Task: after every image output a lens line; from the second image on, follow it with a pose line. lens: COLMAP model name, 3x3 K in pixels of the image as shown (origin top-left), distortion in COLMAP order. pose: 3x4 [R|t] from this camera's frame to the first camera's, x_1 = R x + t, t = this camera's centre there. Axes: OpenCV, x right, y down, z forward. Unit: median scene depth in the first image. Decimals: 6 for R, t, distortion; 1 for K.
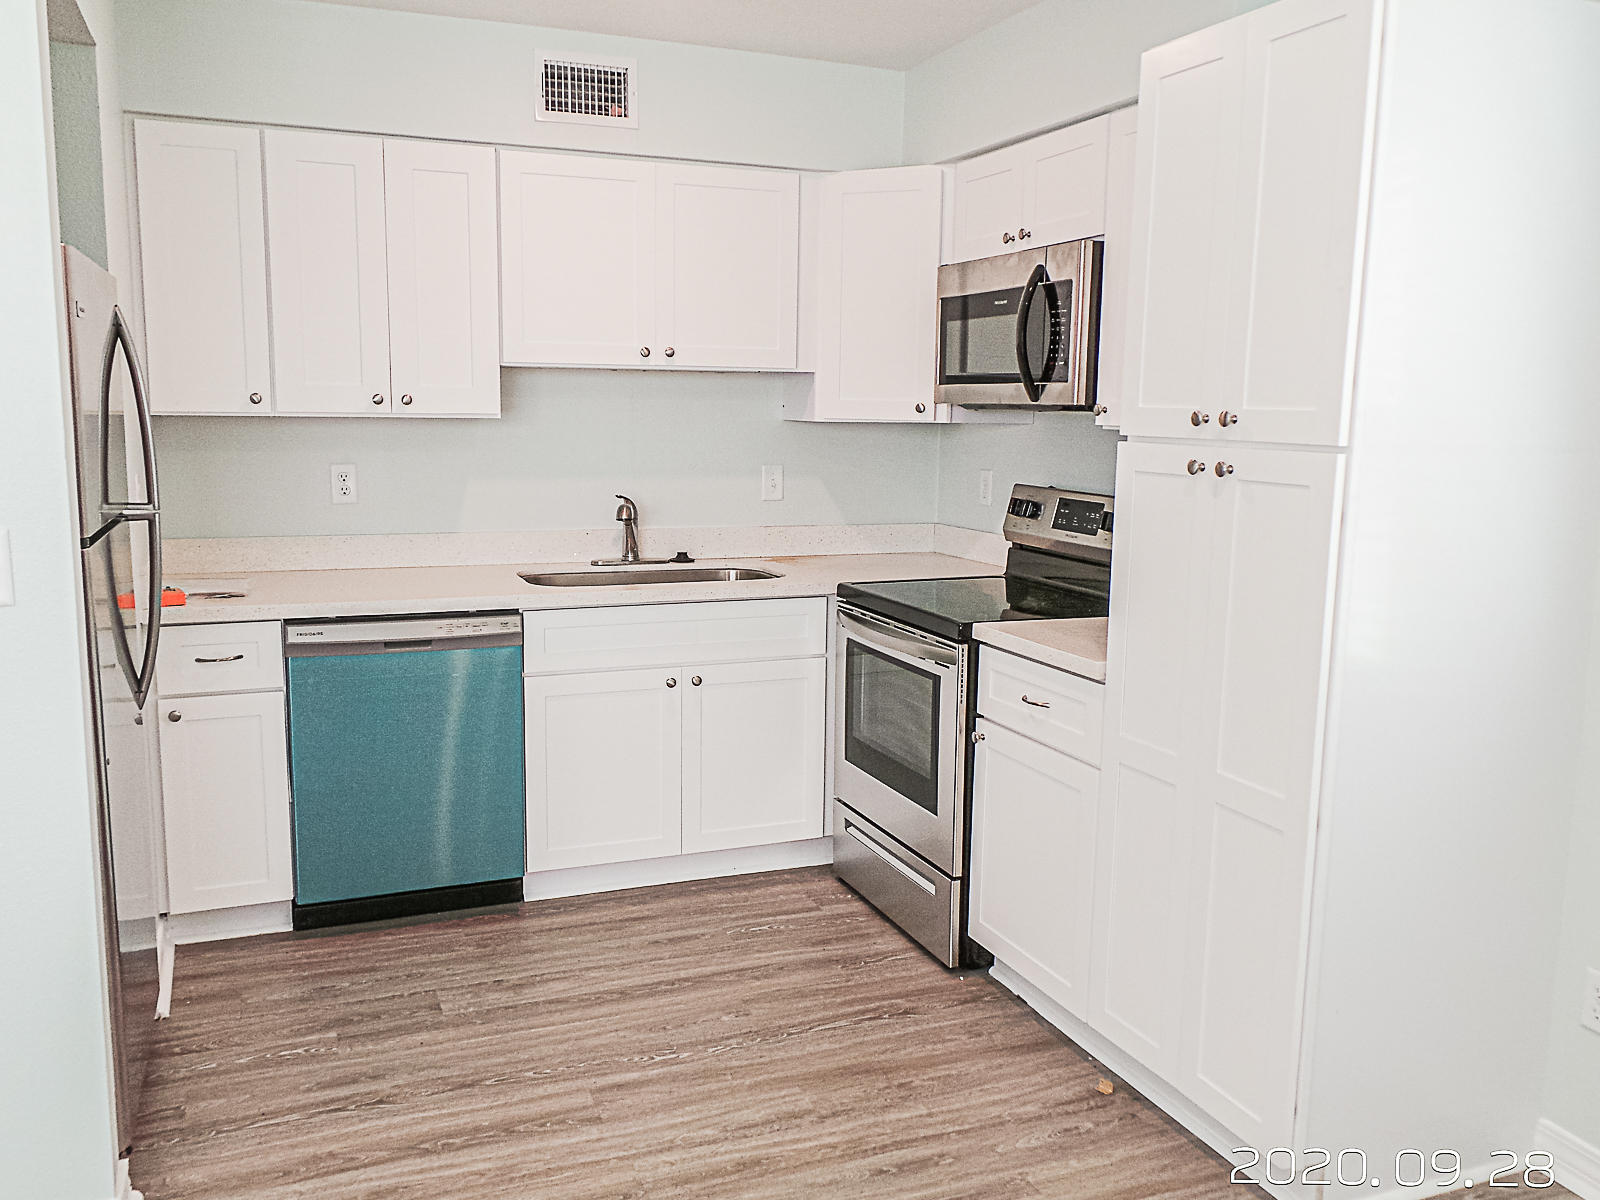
lens RADIAL K [[1325.0, 0, 797.9], [0, 1325.0, 606.7], [0, 0, 1]] dist [-0.017935, -0.000051]
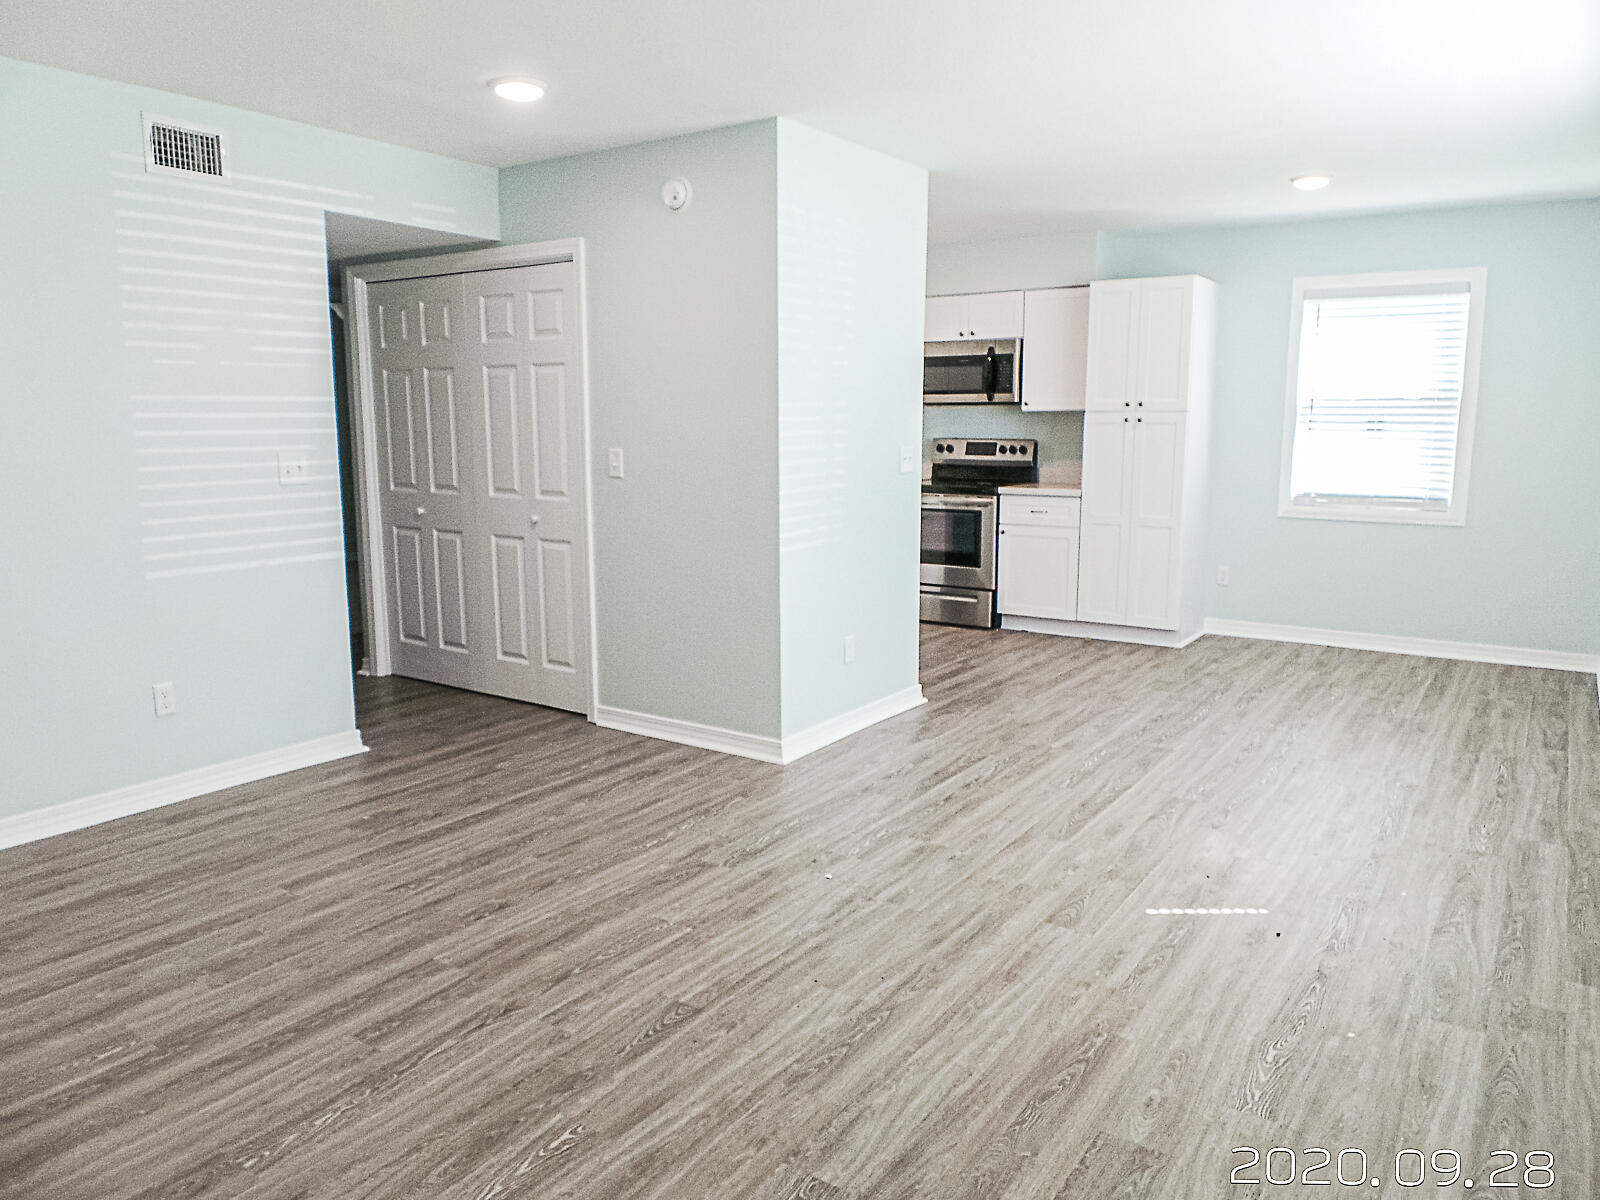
lens RADIAL K [[1123.2, 0, 795.4], [0, 1123.2, 592.4], [0, 0, 1]] dist [-0.019776, -0.006046]
pose [[0.836628, -0.103267, 0.537949, -1.238452], [0.098377, 0.994427, 0.037897, 0.083736], [-0.538864, 0.021216, 0.842125, -0.547624]]
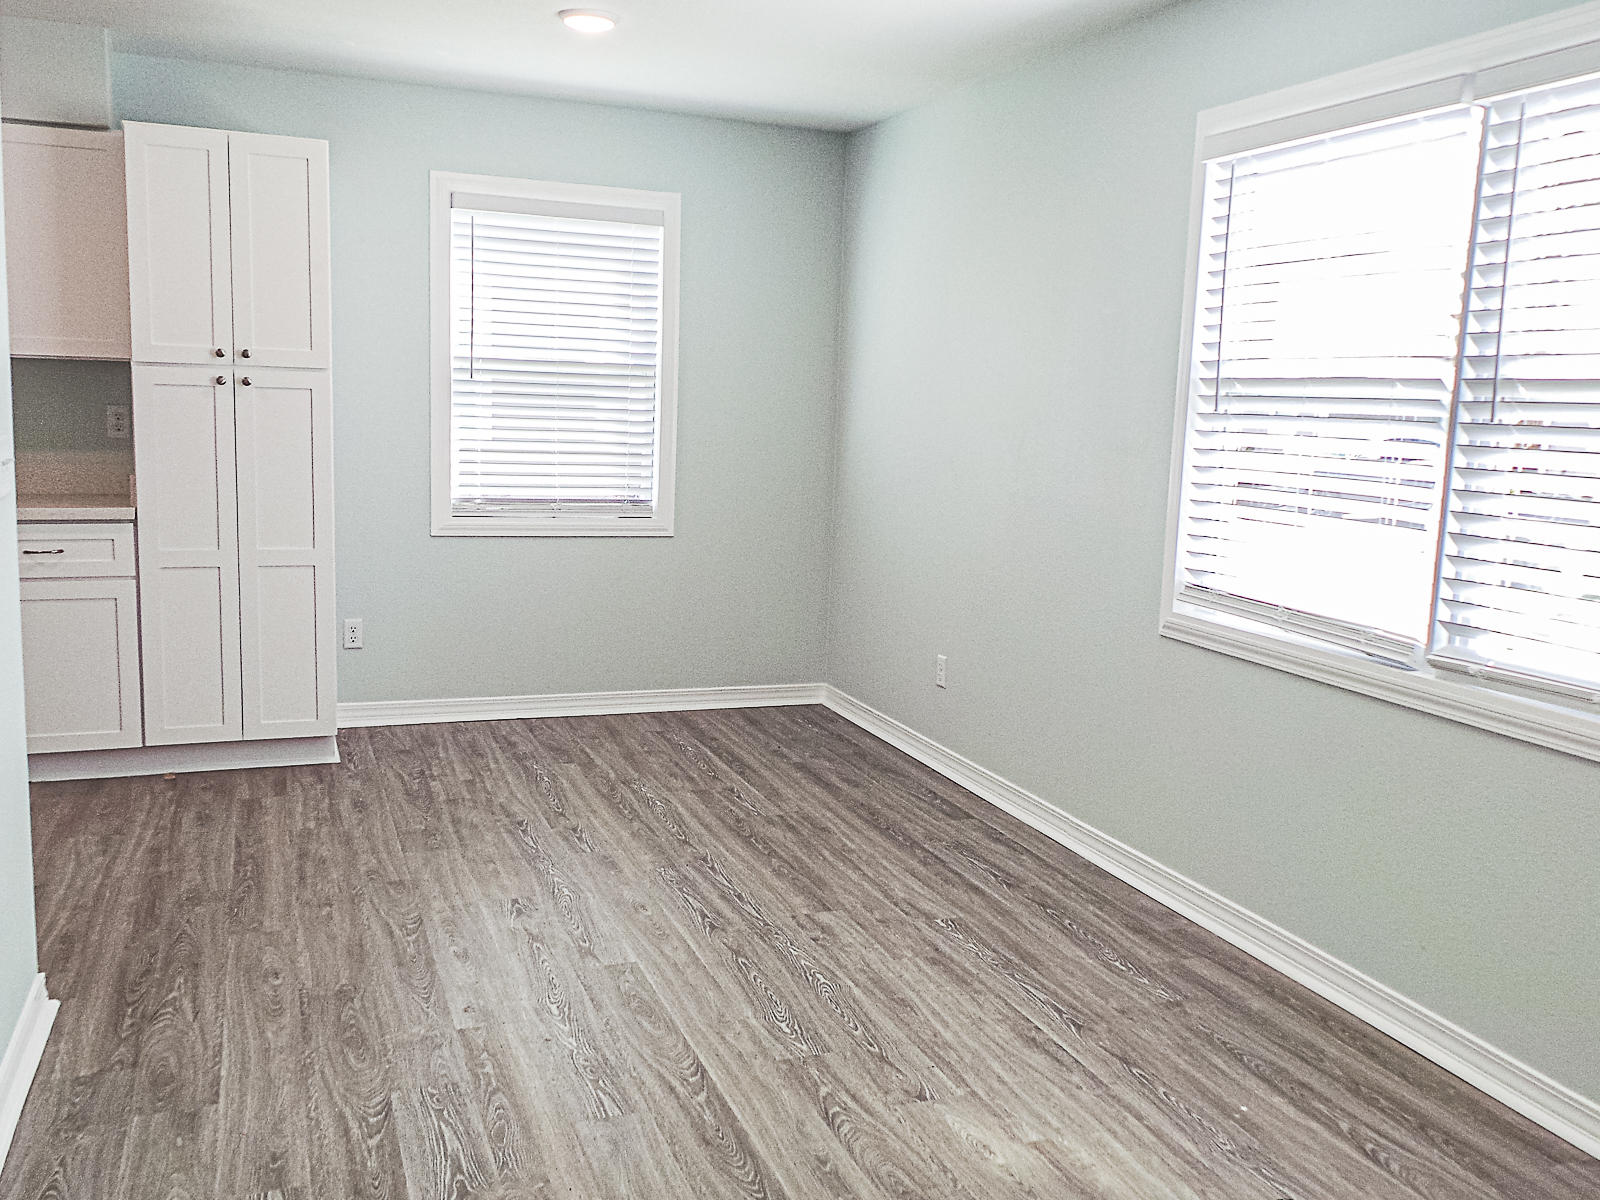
lens RADIAL K [[1426.6, 0, 813.4], [0, 1426.6, 598.8], [0, 0, 1]] dist [0.004429, 0.003136]
pose [[0.009629, -0.153714, 0.988068, -1.098864], [0.116334, 0.981577, 0.151571, -0.010966], [-0.993164, 0.113486, 0.027334, 0.128953]]
